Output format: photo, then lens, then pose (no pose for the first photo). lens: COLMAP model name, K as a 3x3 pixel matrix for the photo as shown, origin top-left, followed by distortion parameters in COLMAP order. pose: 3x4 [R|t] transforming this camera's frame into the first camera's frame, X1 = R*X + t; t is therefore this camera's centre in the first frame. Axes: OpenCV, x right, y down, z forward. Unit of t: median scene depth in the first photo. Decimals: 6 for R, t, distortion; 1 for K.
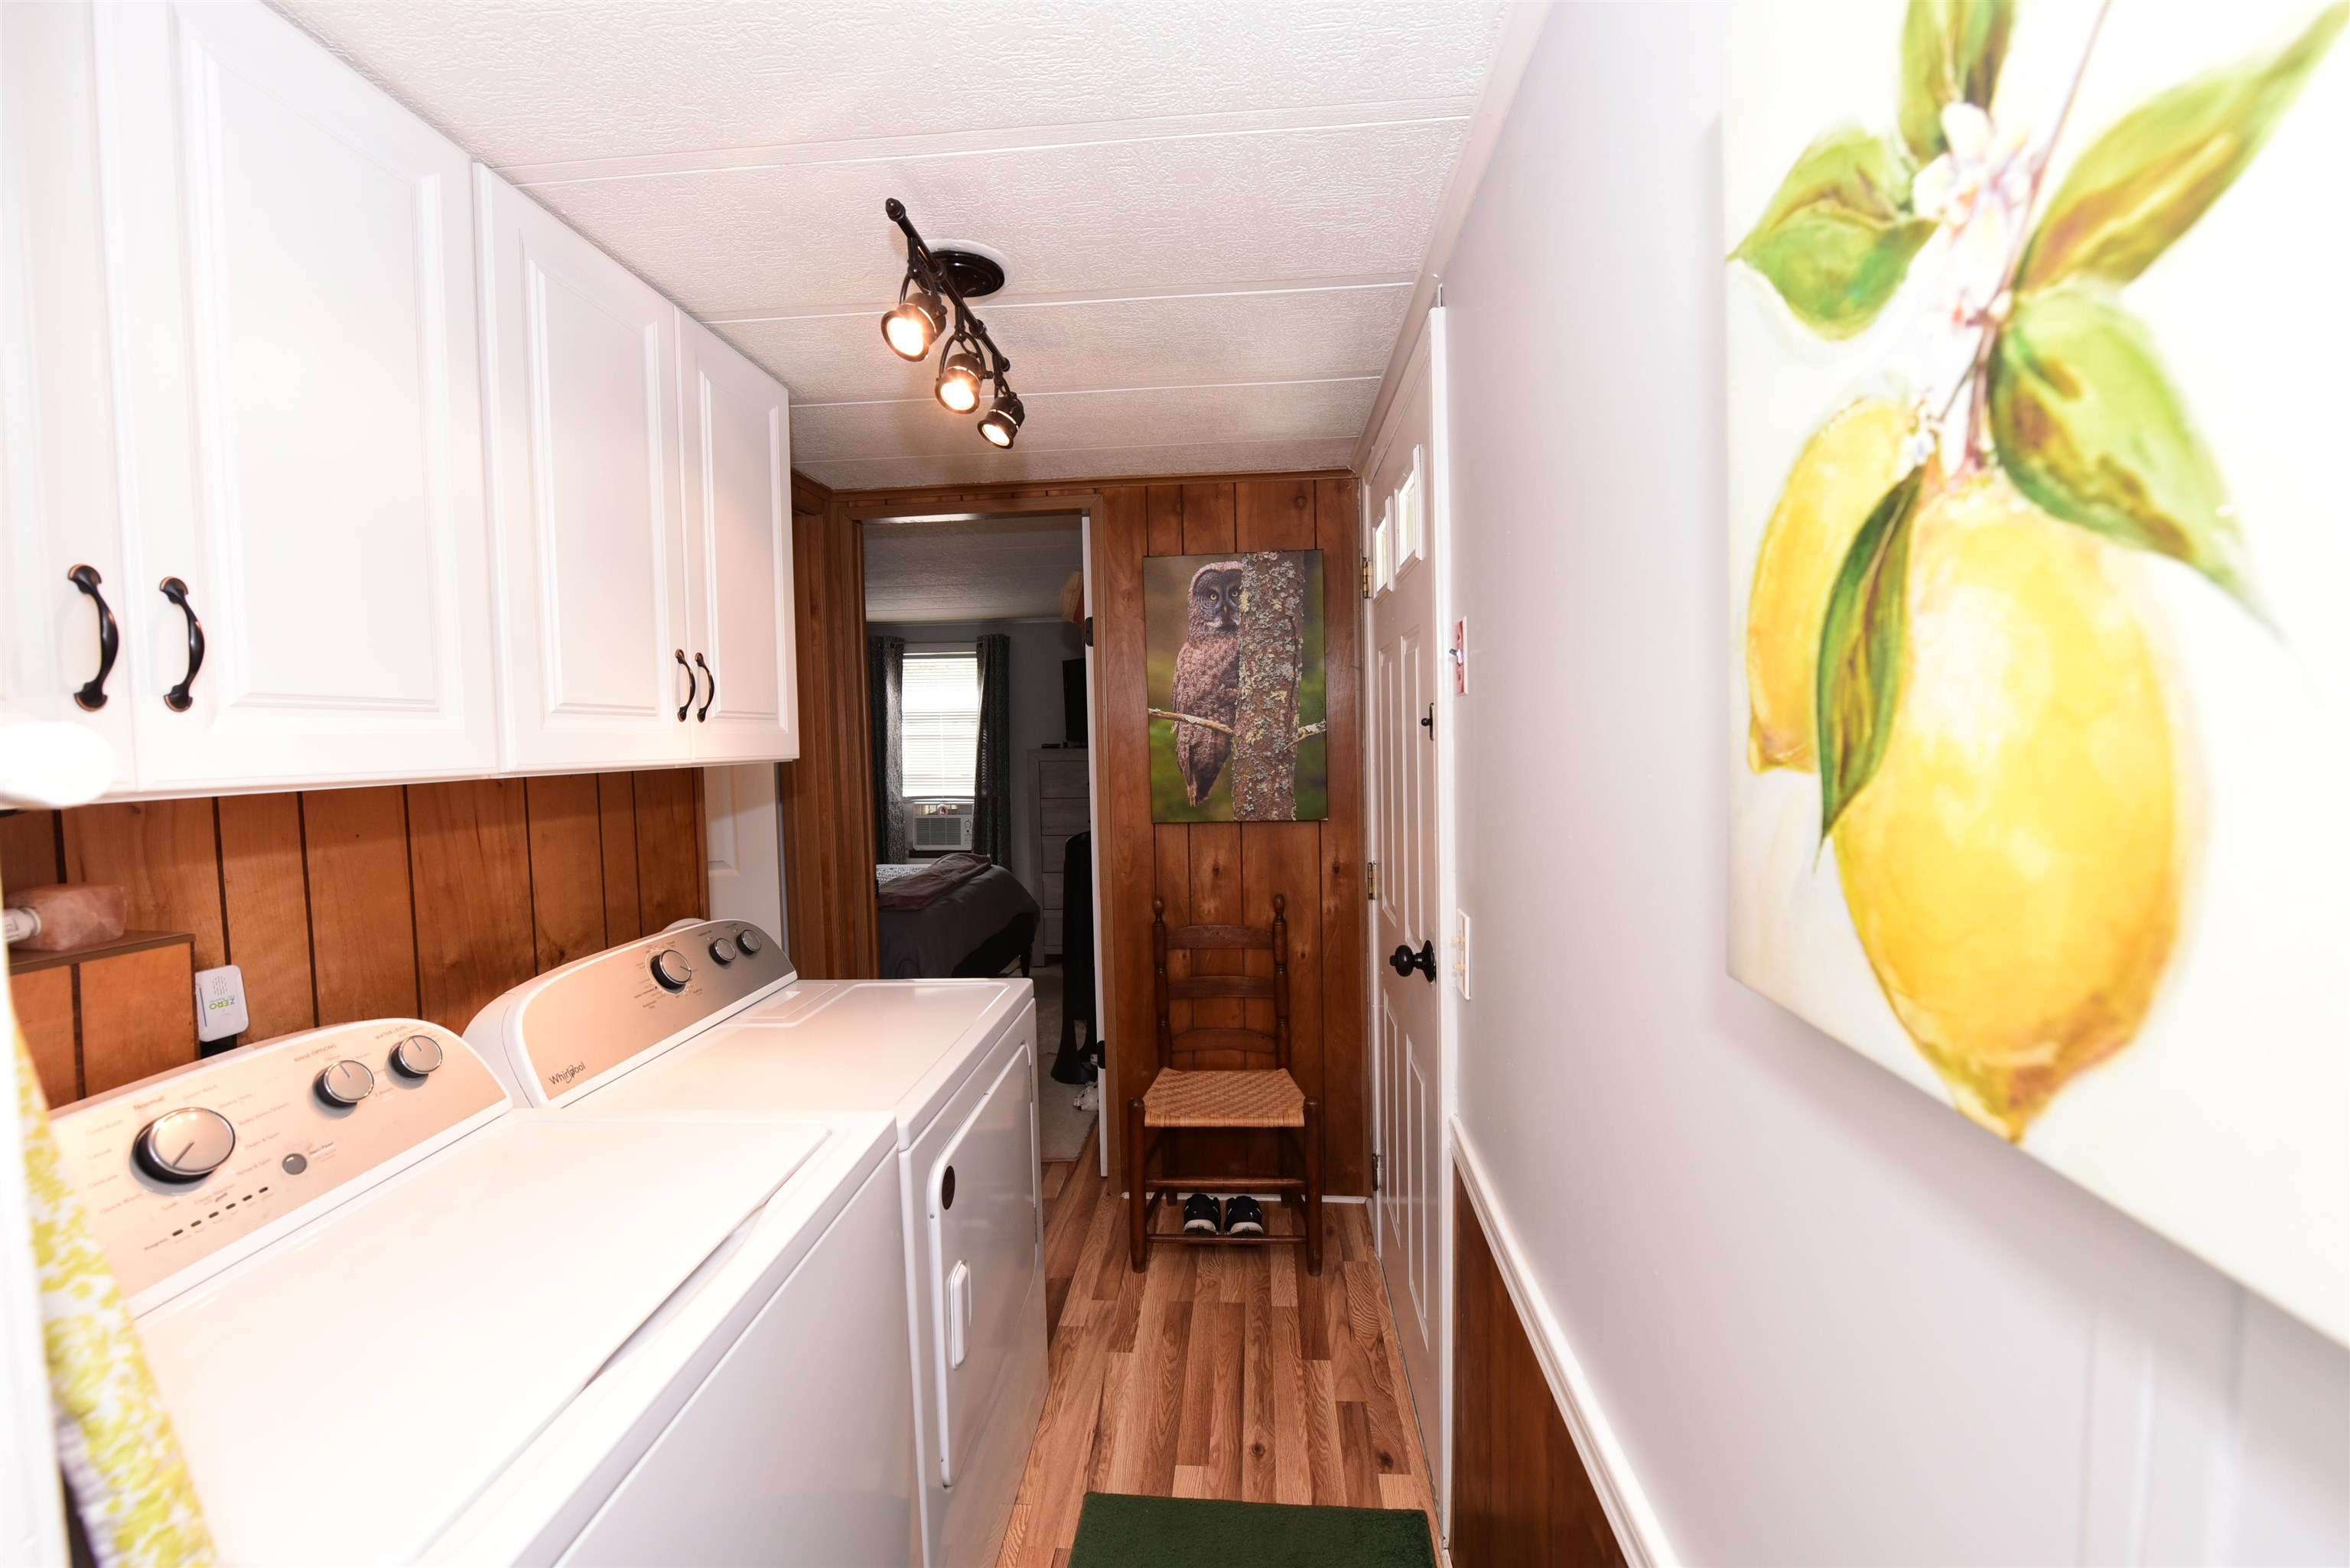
lens RADIAL K [[929.3, 0, 1195.6], [0, 929.3, 788.2], [0, 0, 1]] dist [-0.007837, -0.001087]
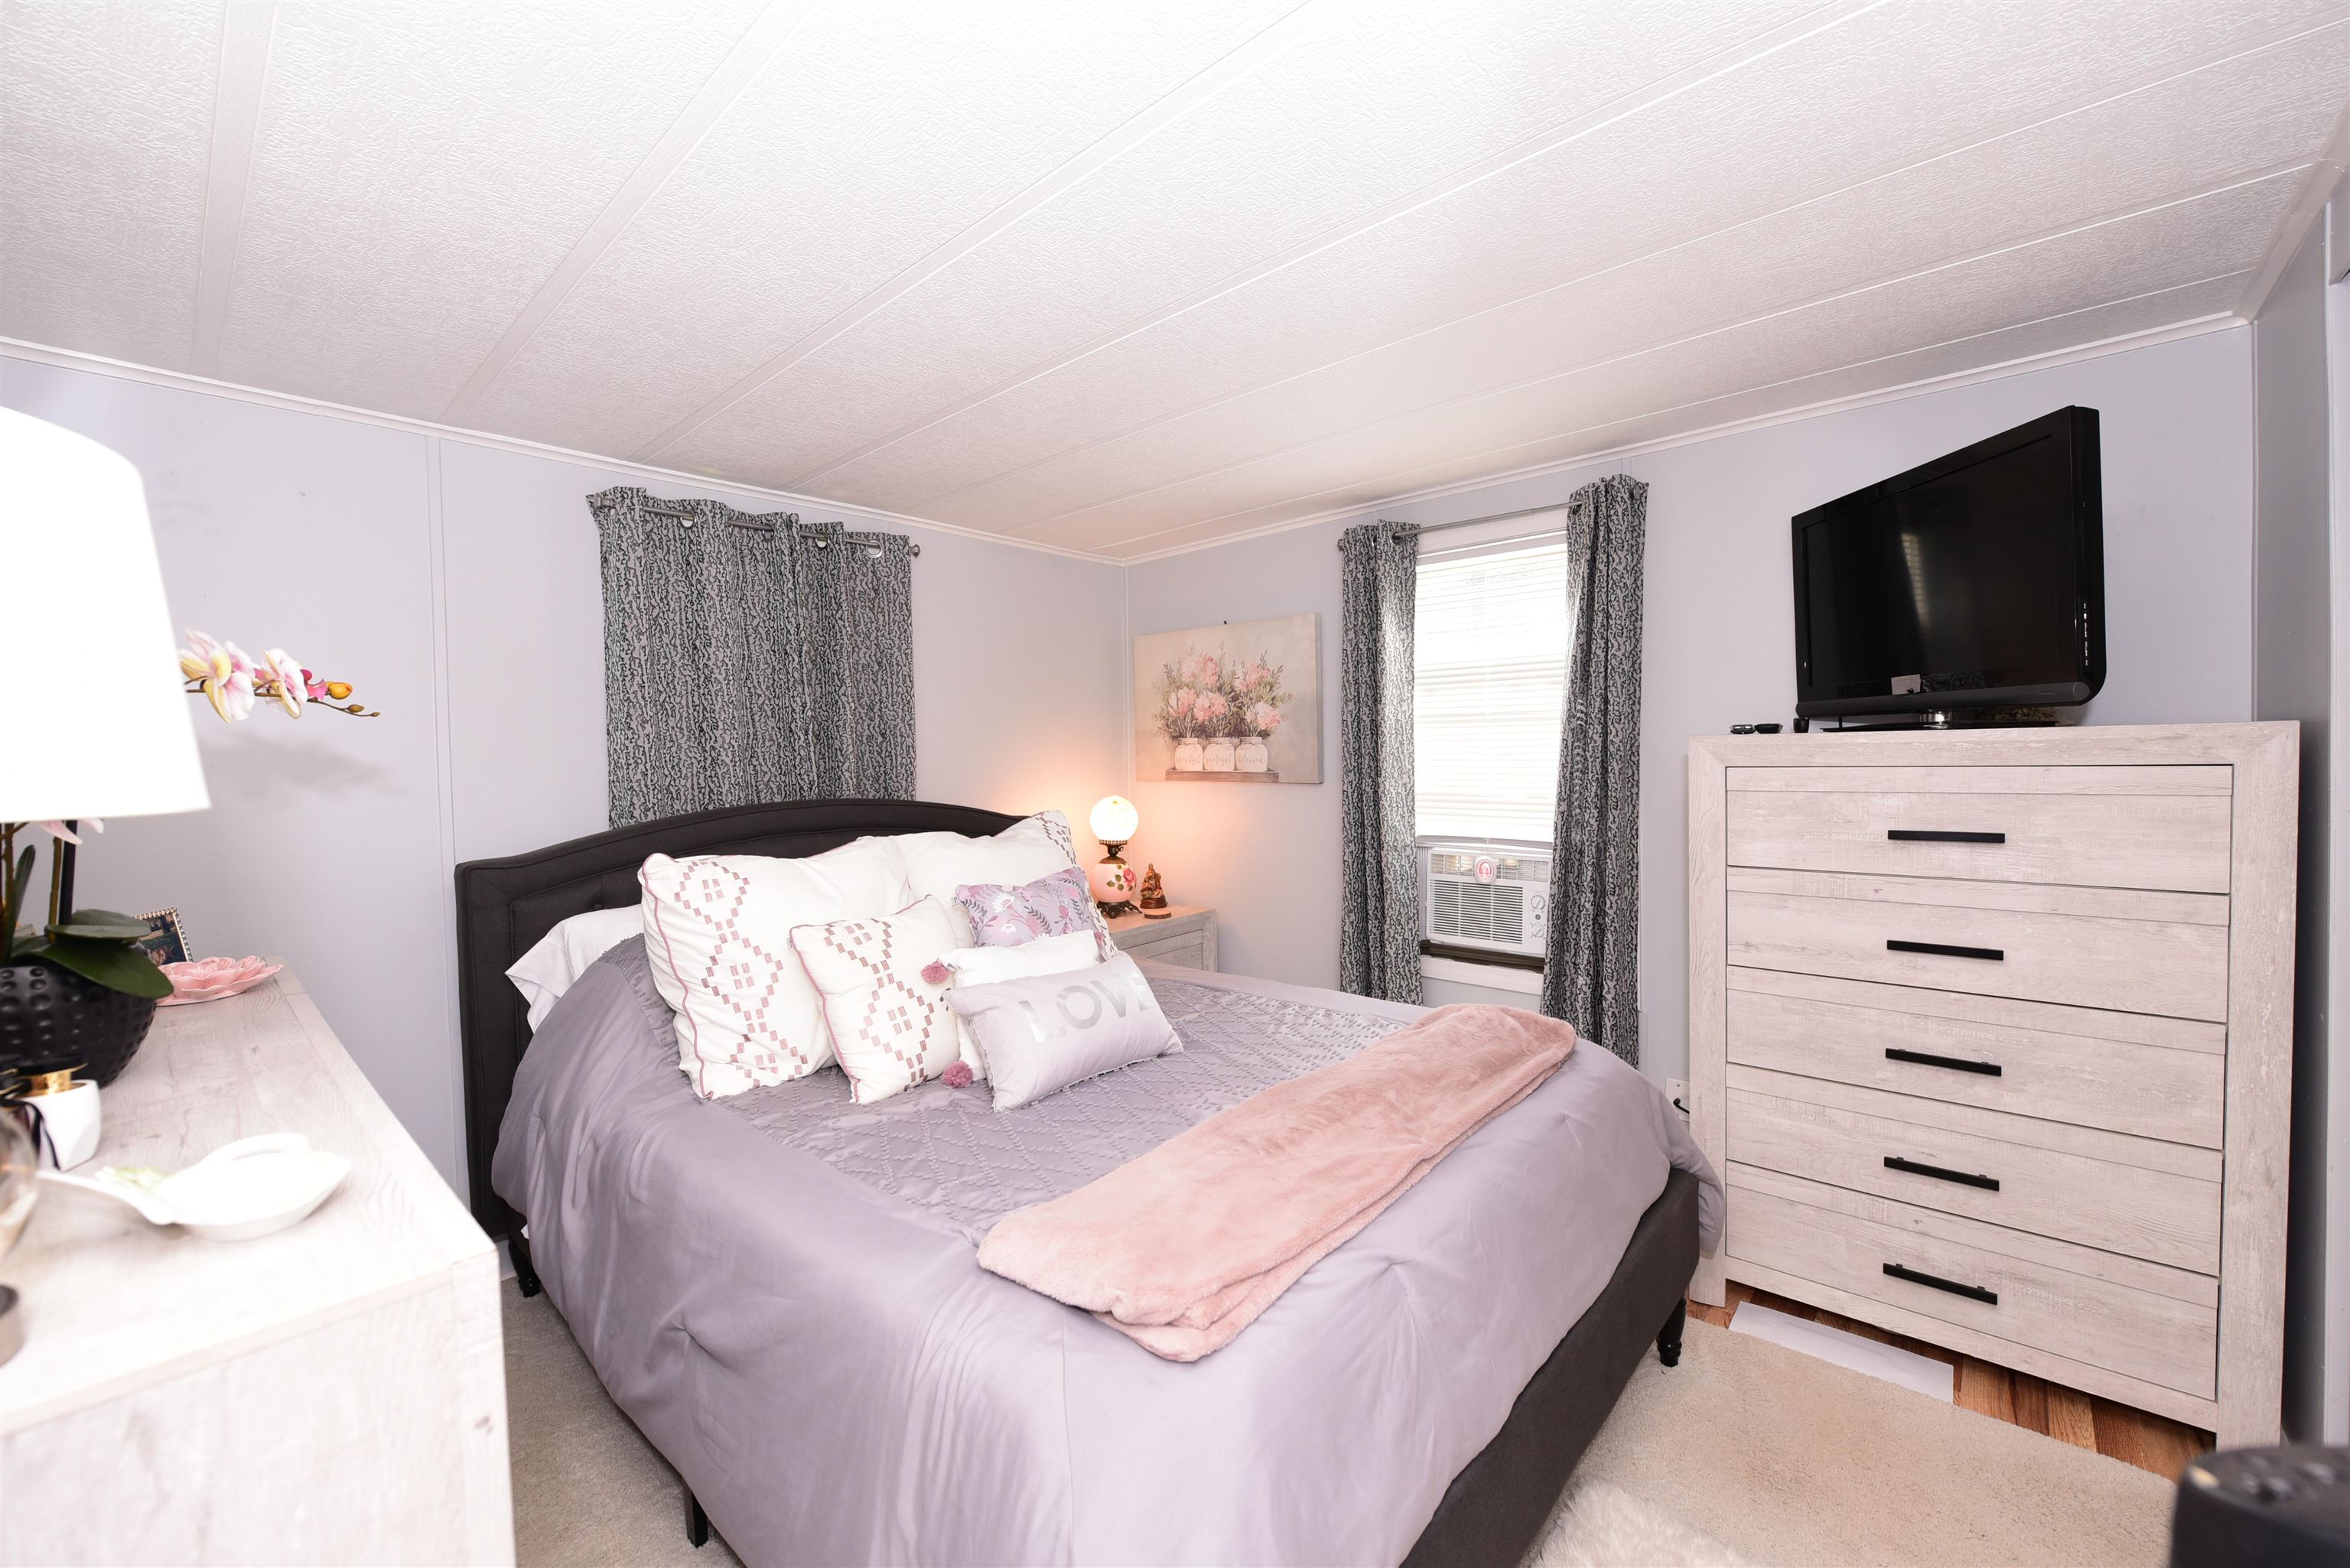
lens RADIAL K [[929.3, 0, 1181.9], [0, 929.3, 788.7], [0, 0, 1]] dist [-0.007837, -0.001087]
pose [[0.792290, 0.019445, -0.609835, -0.104239], [-0.026451, 0.999647, -0.002491, -0.011563], [0.609572, 0.018104, 0.792524, 0.520145]]
